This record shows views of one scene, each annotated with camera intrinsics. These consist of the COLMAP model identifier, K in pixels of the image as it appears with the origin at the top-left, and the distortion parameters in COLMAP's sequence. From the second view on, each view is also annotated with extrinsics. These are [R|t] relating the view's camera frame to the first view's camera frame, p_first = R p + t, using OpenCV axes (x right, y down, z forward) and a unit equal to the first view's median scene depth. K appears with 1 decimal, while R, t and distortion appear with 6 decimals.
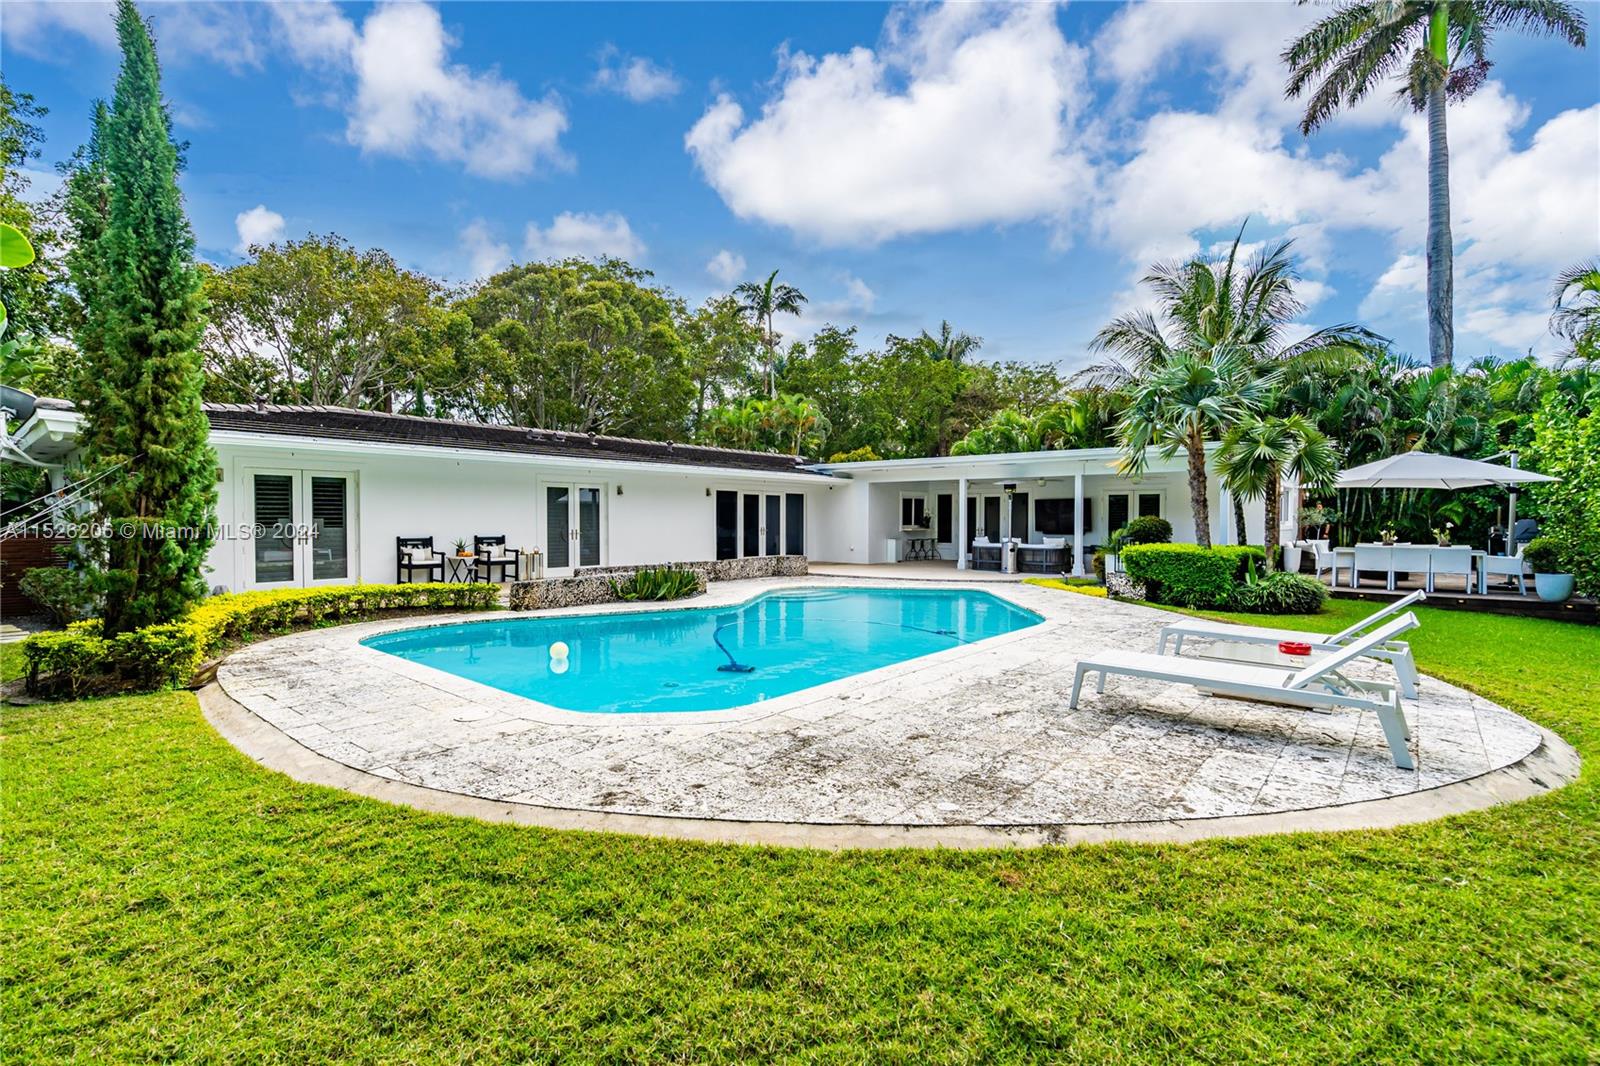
lens RADIAL K [[738.6, 0, 803.5], [0, 738.6, 527.3], [0, 0, 1]] dist [0.004601, 0.000981]
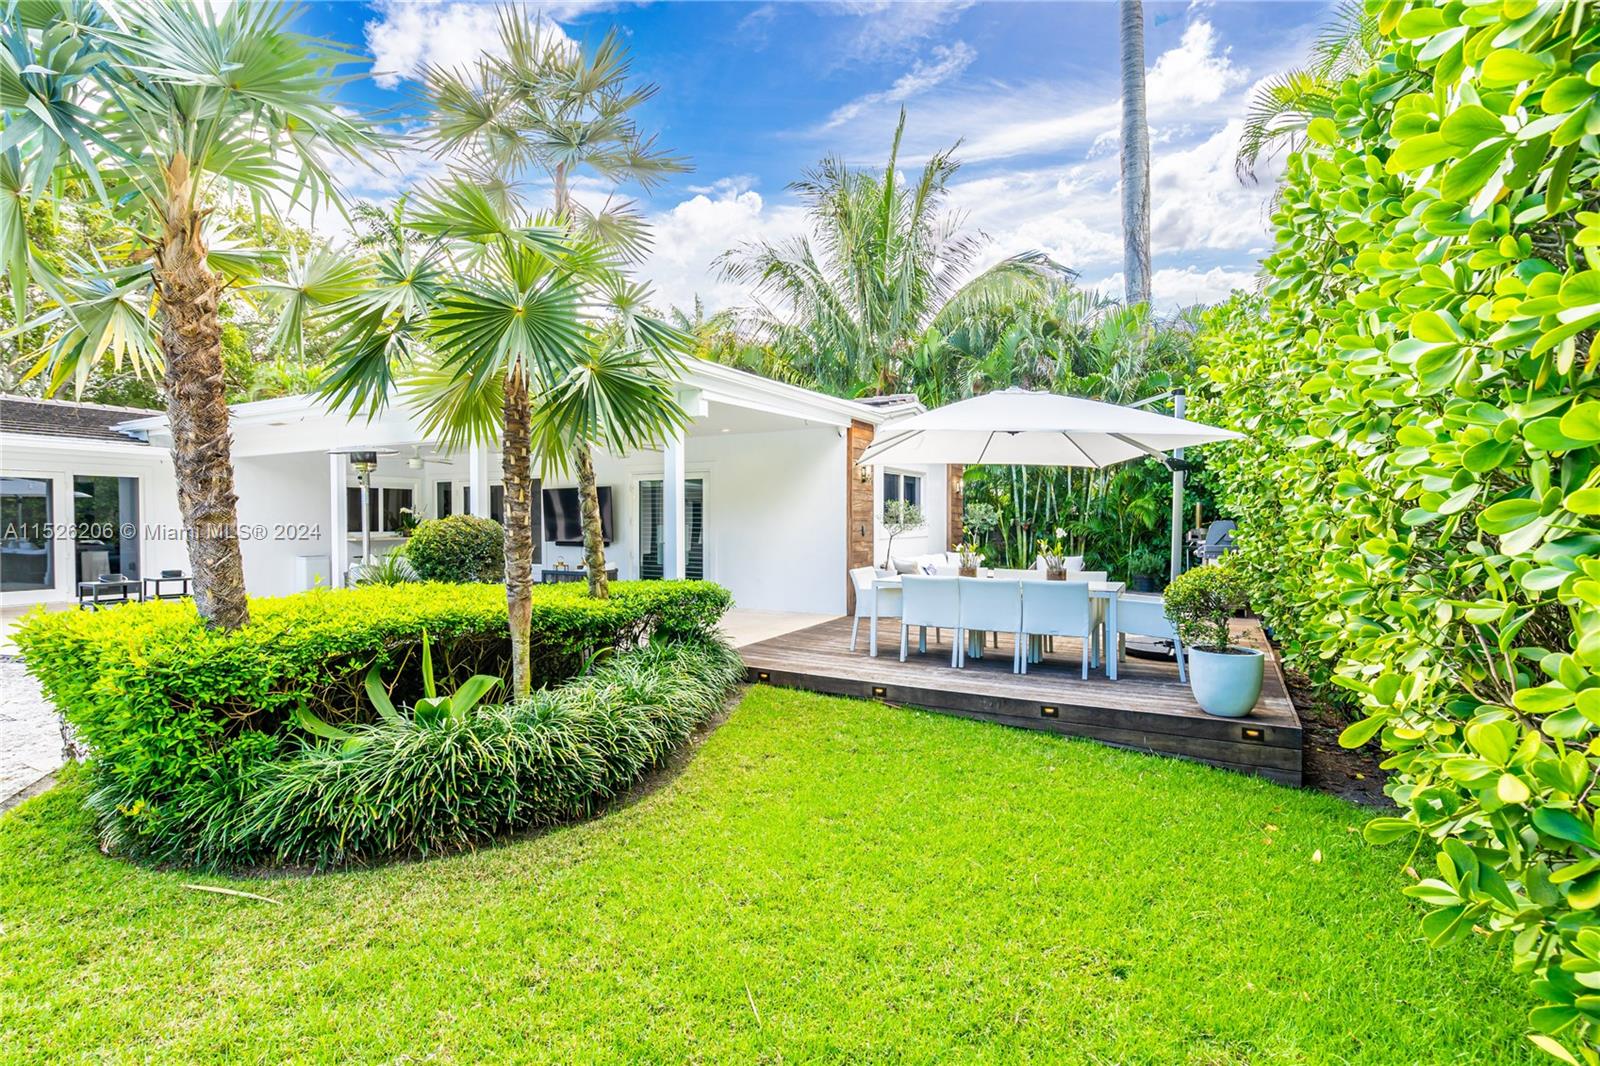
lens RADIAL K [[738.6, 0, 796.5], [0, 738.6, 534.2], [0, 0, 1]] dist [0.004601, 0.000981]
pose [[0.979126, -0.005179, 0.203186, 0.314777], [0.003921, 0.999971, 0.006596, -0.002725], [-0.203214, -0.005662, 0.979118, 0.292083]]
